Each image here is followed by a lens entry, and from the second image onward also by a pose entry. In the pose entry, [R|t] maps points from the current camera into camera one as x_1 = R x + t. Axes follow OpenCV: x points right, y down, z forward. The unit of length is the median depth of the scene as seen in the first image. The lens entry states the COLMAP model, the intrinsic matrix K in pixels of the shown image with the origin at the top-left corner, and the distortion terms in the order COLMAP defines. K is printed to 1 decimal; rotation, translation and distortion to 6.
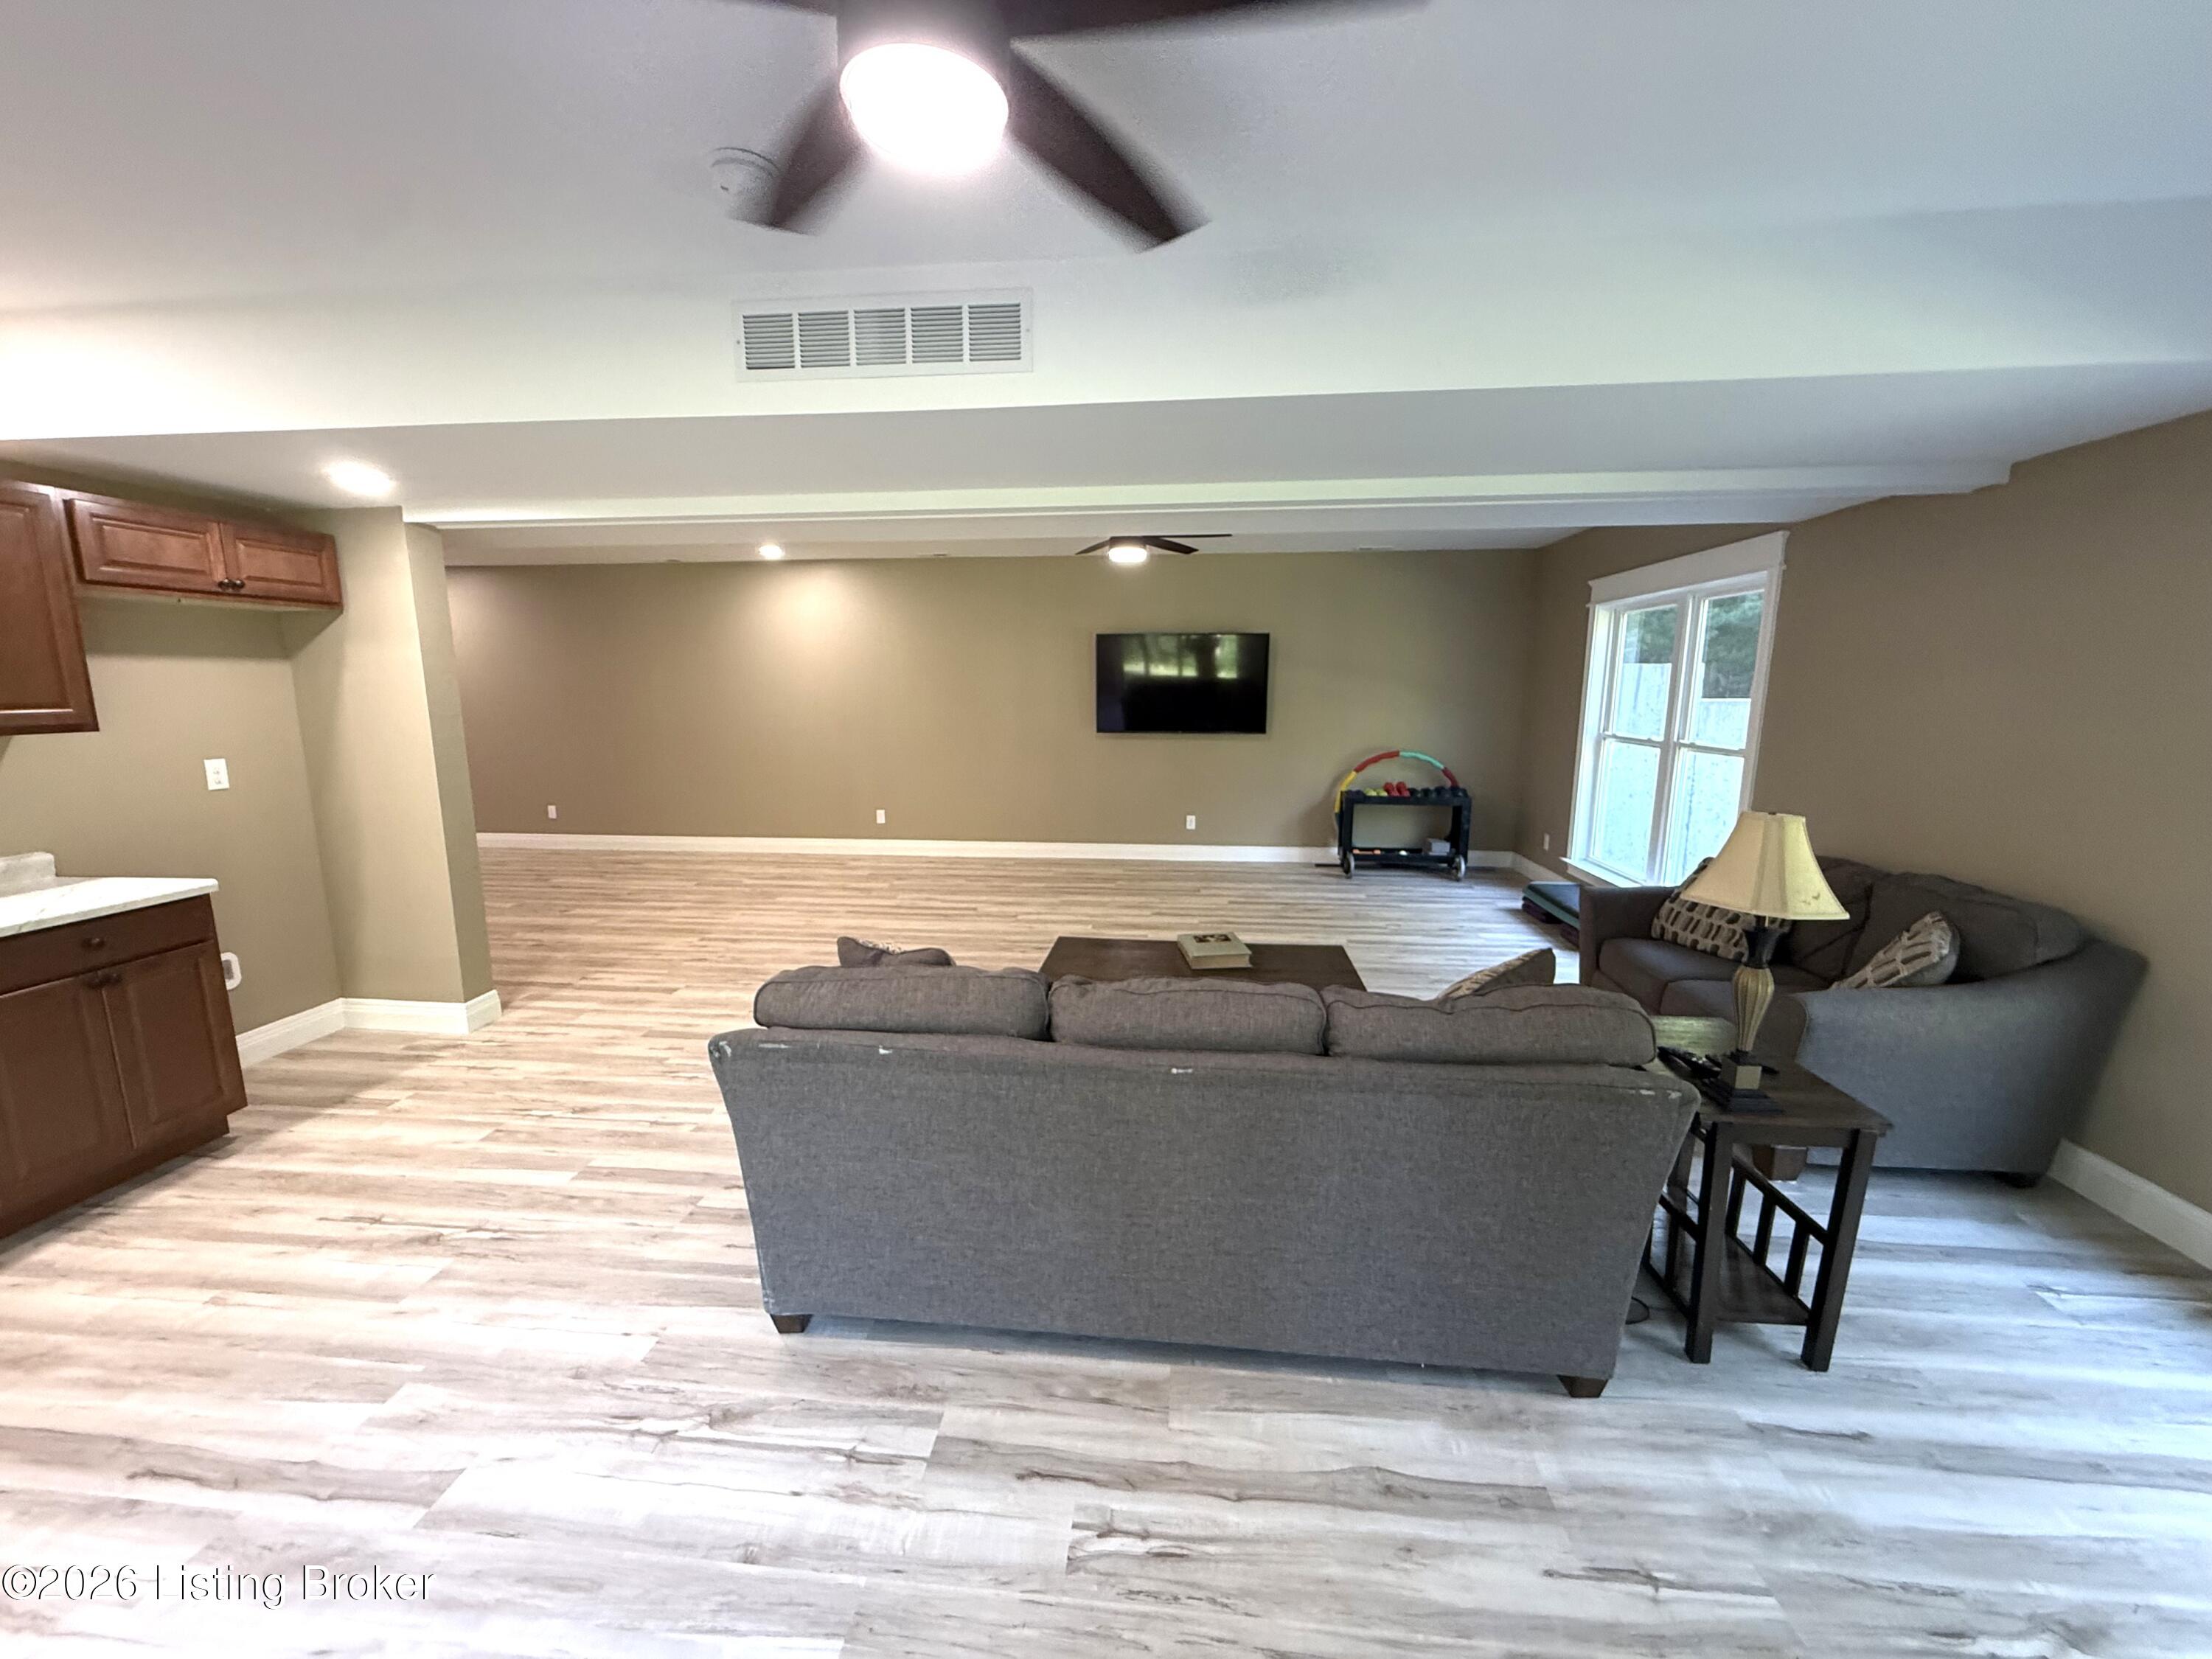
lens RADIAL K [[879.0, 0, 1112.2], [0, 879.0, 837.7], [0, 0, 1]] dist [-0.000785, 0.000299]
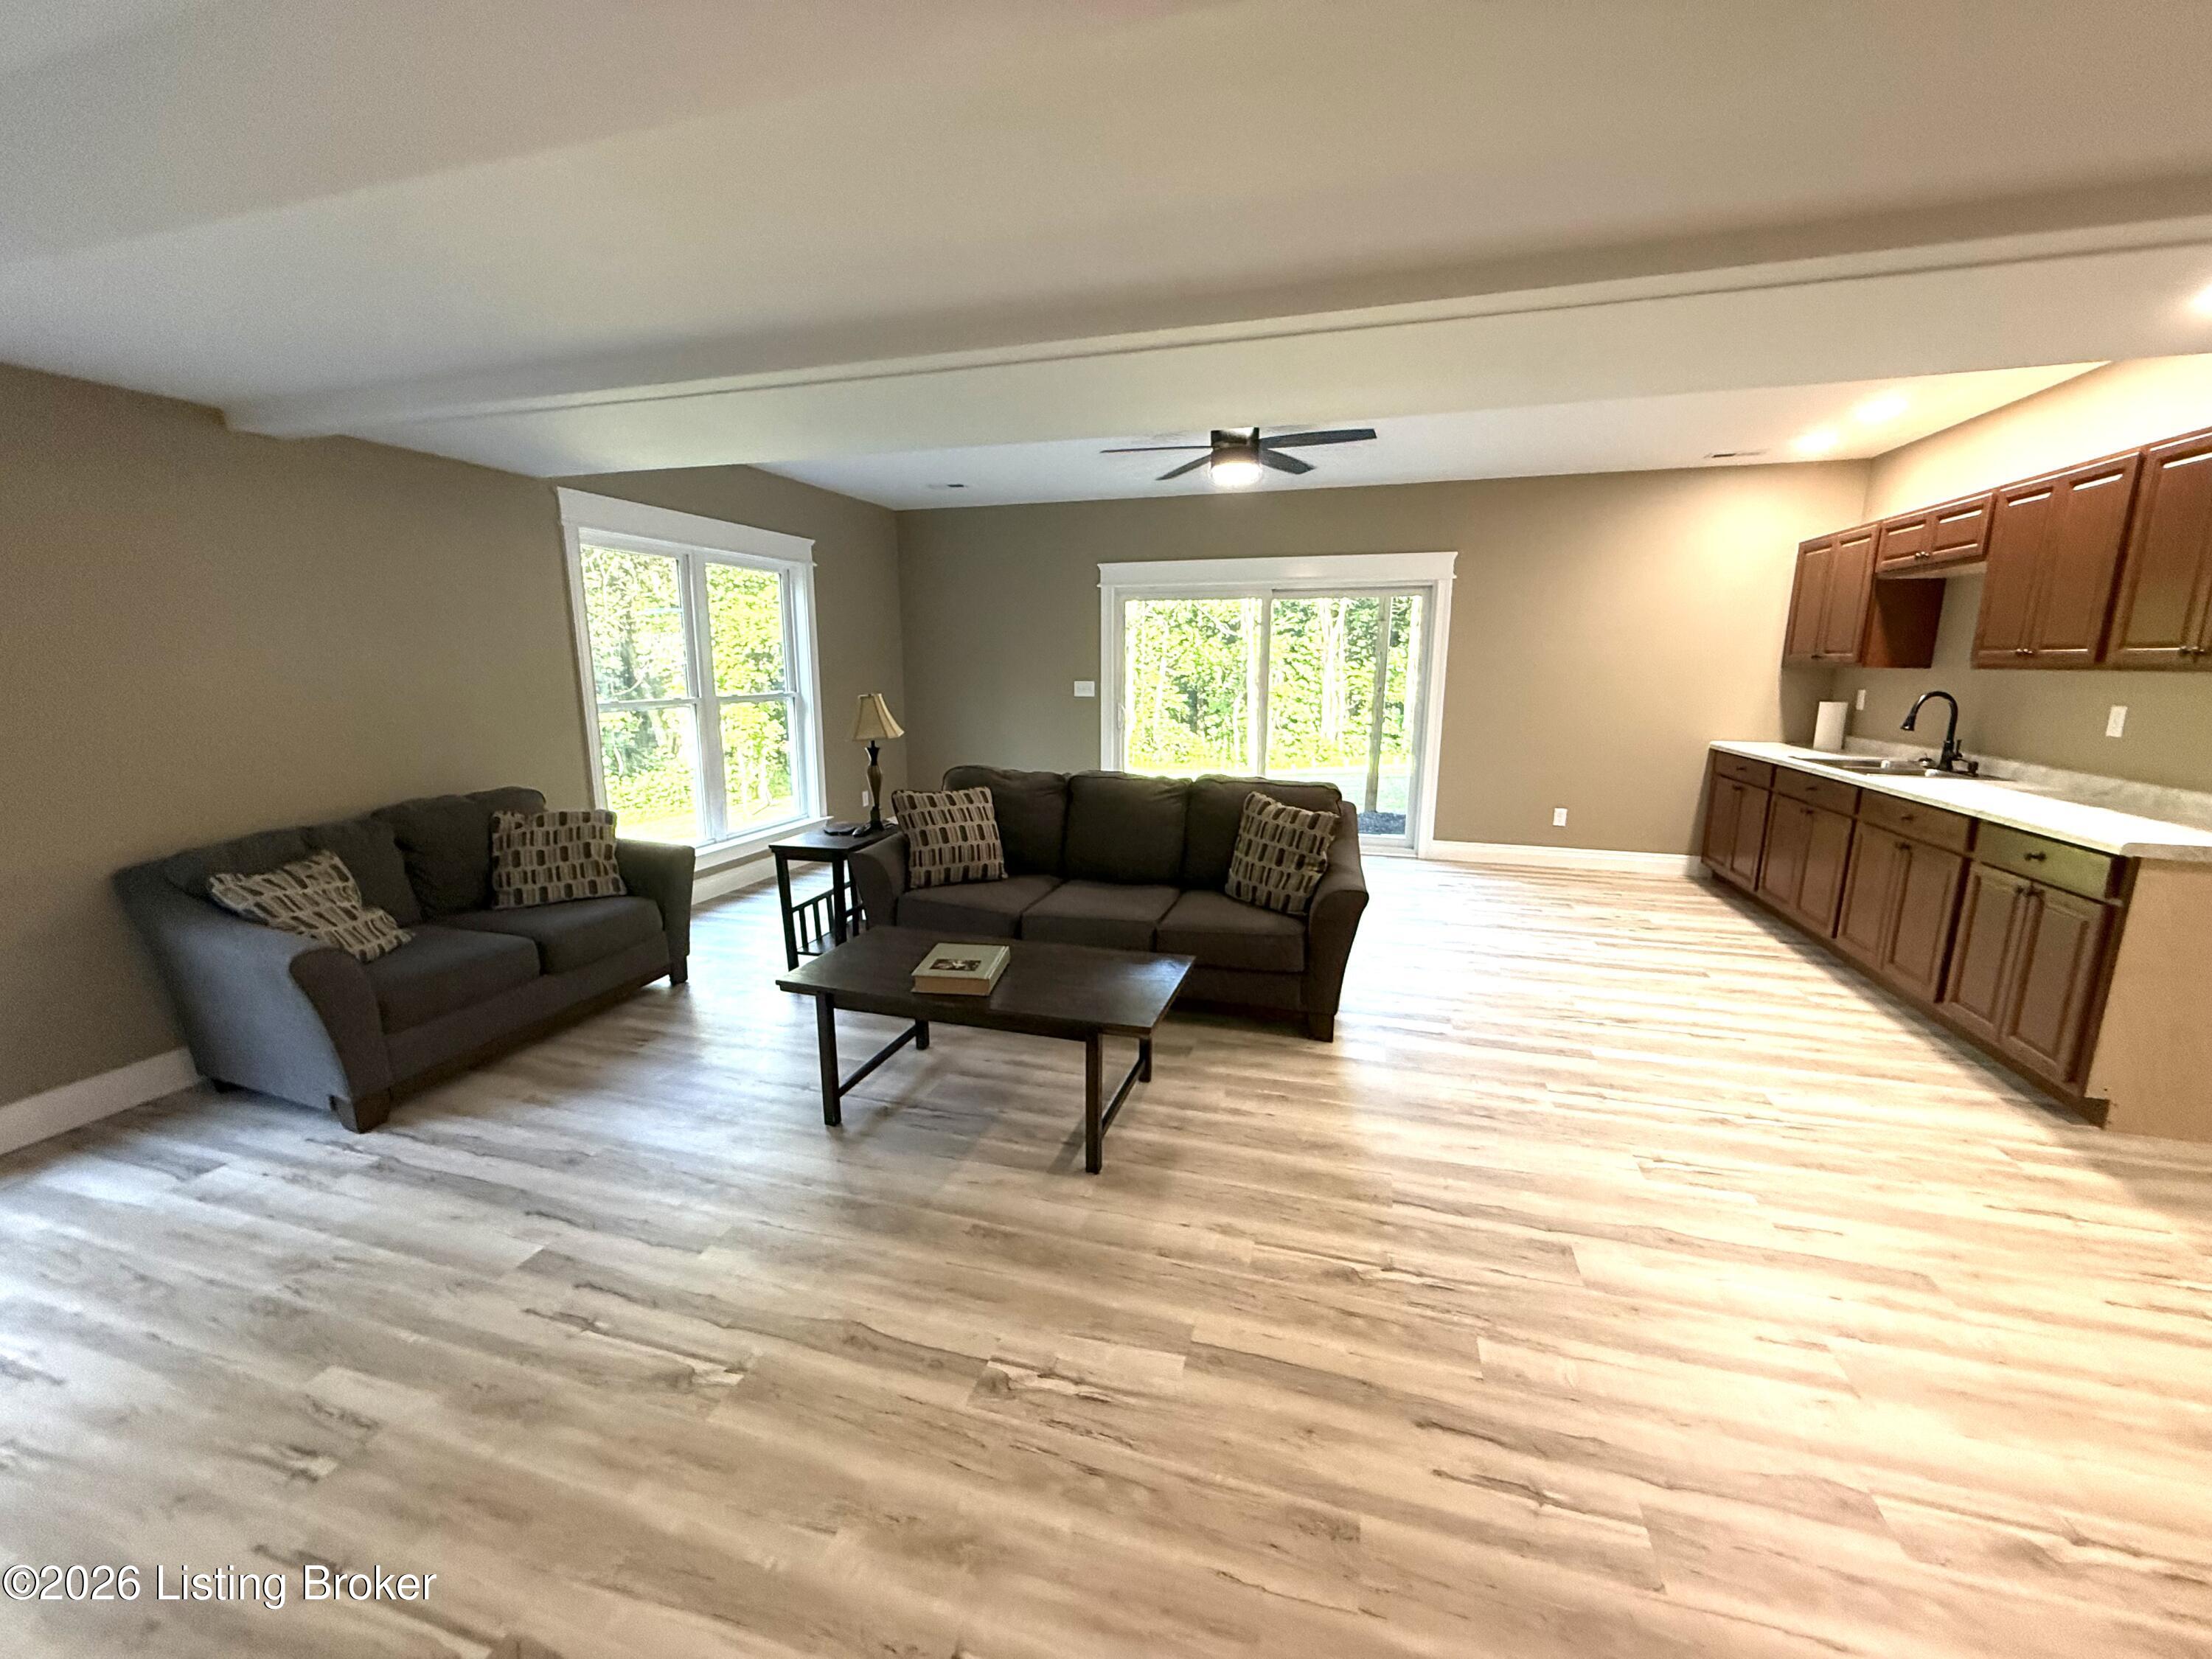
lens RADIAL K [[879.0, 0, 1102.8], [0, 879.0, 831.6], [0, 0, 1]] dist [-0.000785, 0.000299]
pose [[-0.979096, -0.037422, 0.199926, -0.227020], [0.037473, 0.932916, 0.358138, -0.374622], [-0.199916, 0.358143, -0.912013, 2.373706]]
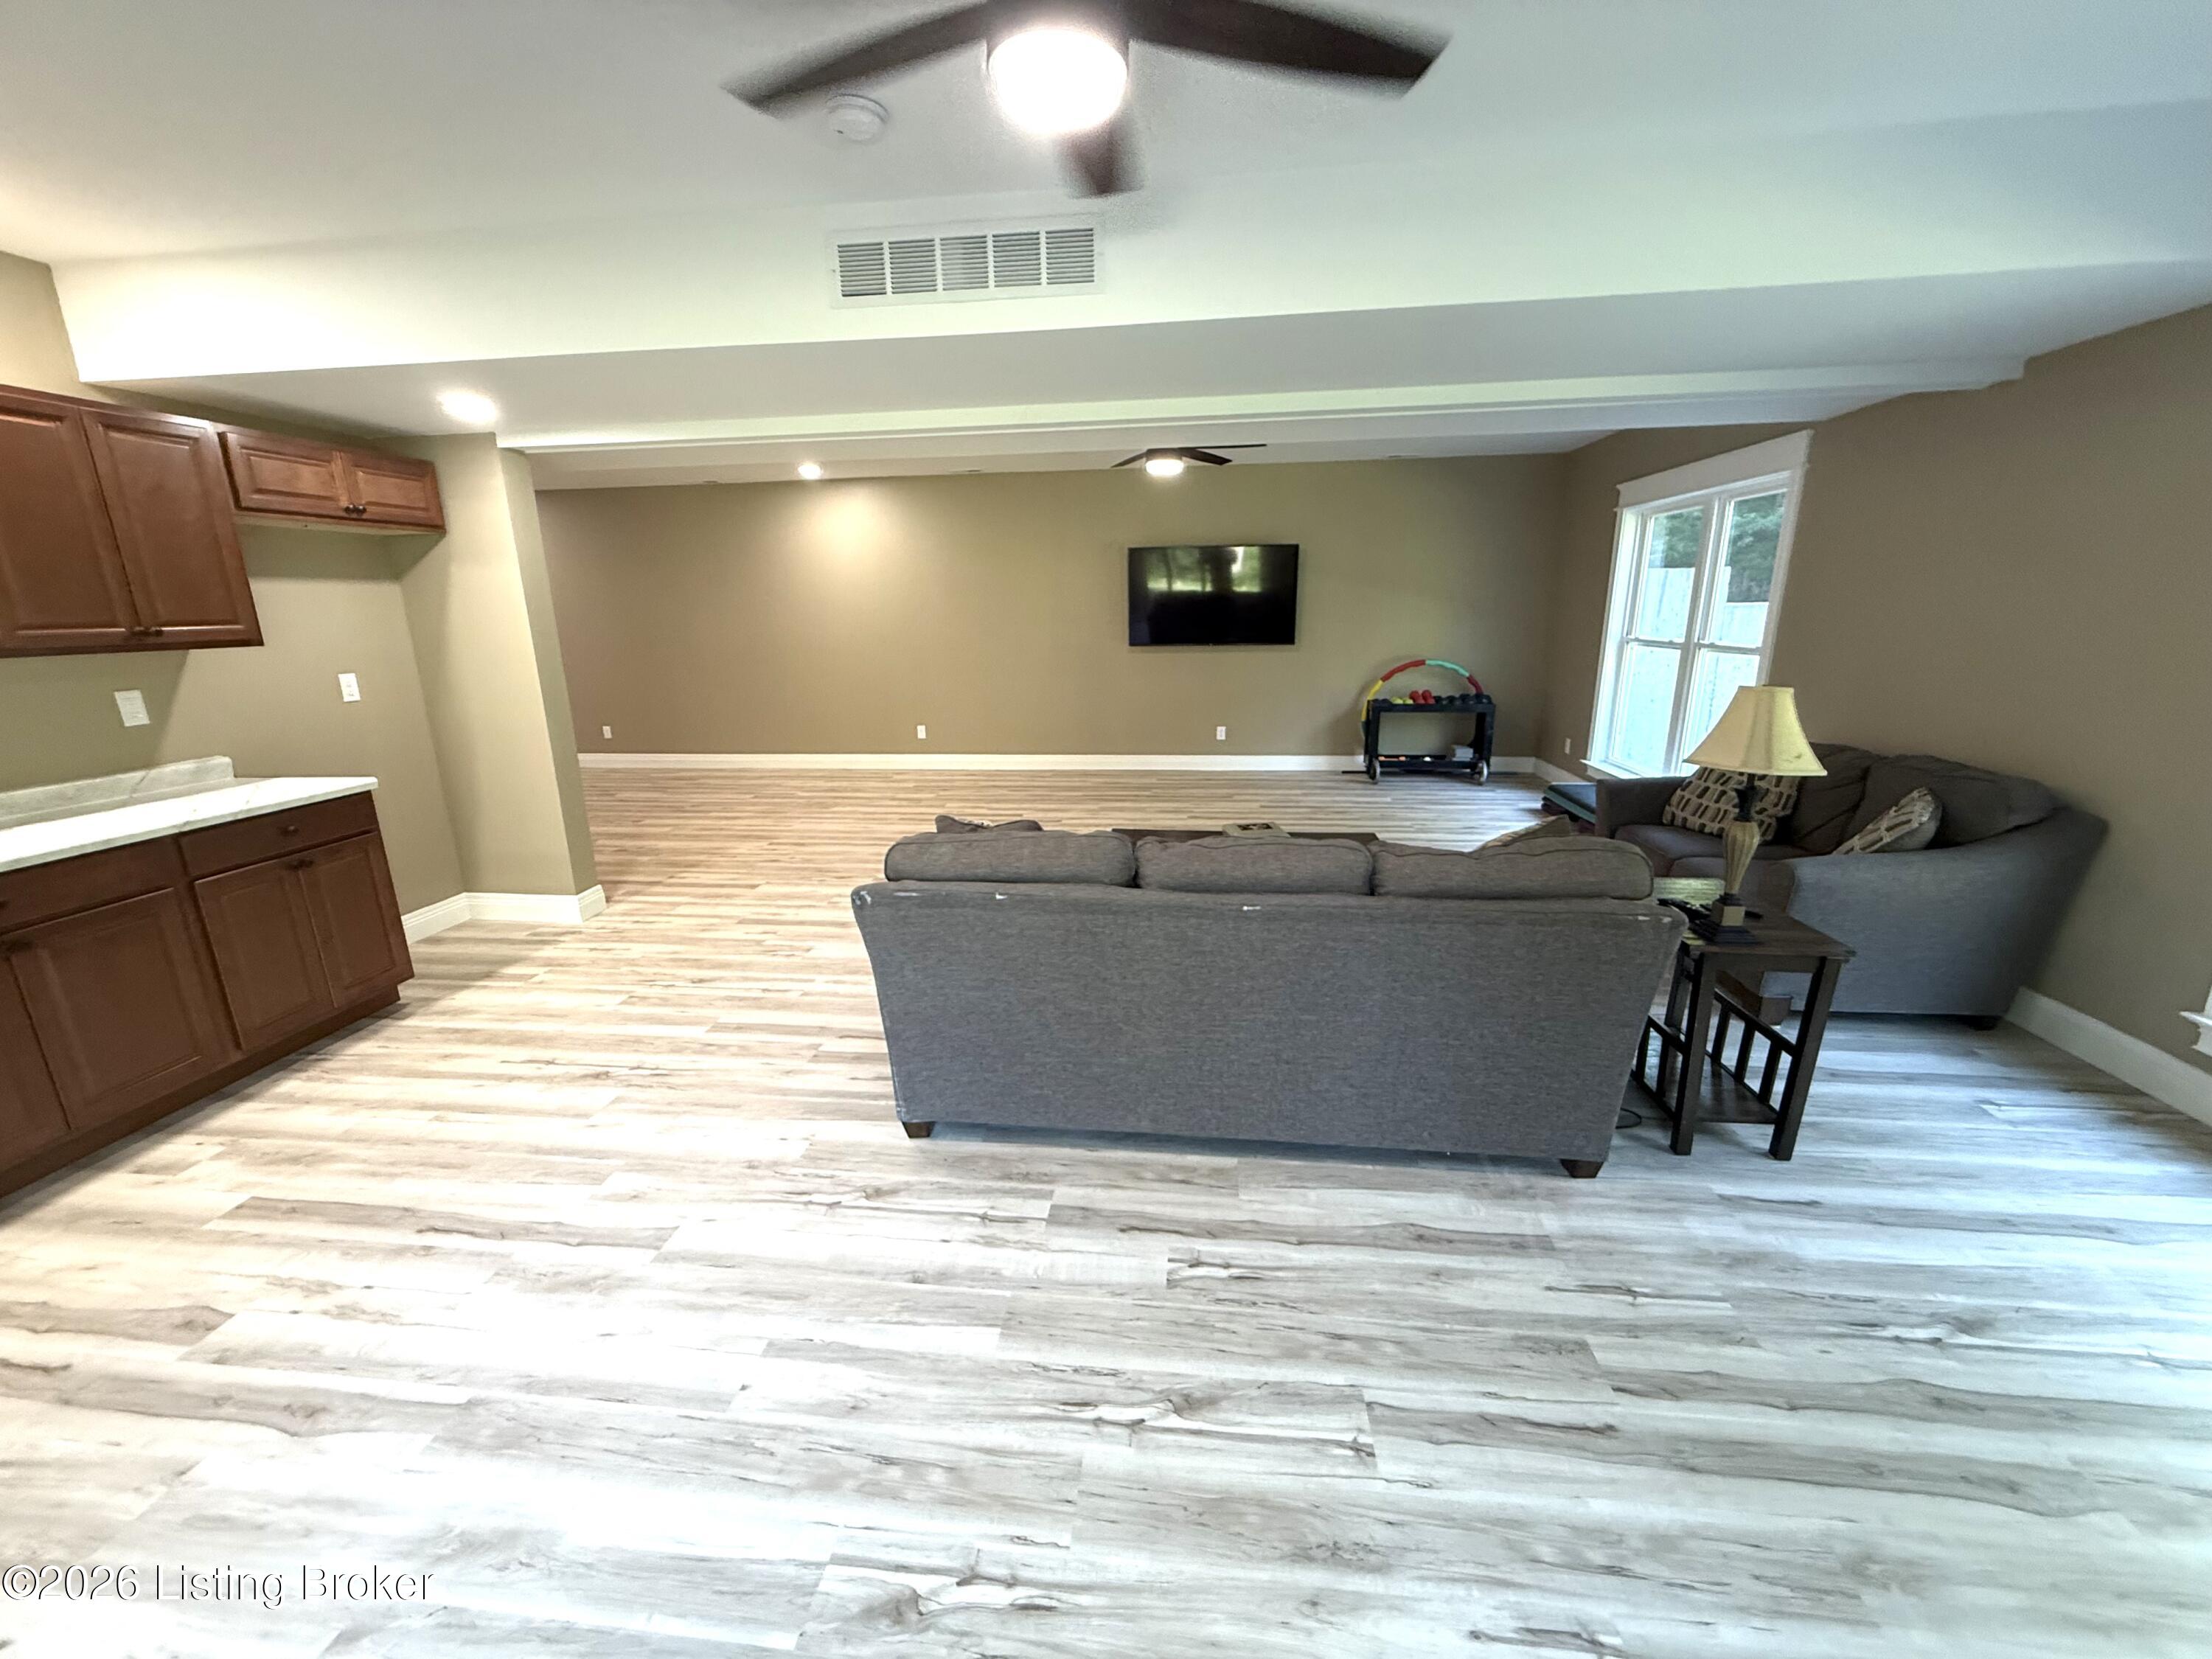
lens RADIAL K [[879.0, 0, 1114.2], [0, 879.0, 834.8], [0, 0, 1]] dist [-0.000785, 0.000299]
pose [[0.999769, -0.012140, -0.017760, -0.062419], [0.013566, 0.996494, 0.082558, 0.048019], [0.016695, -0.082780, 0.996428, -0.137193]]
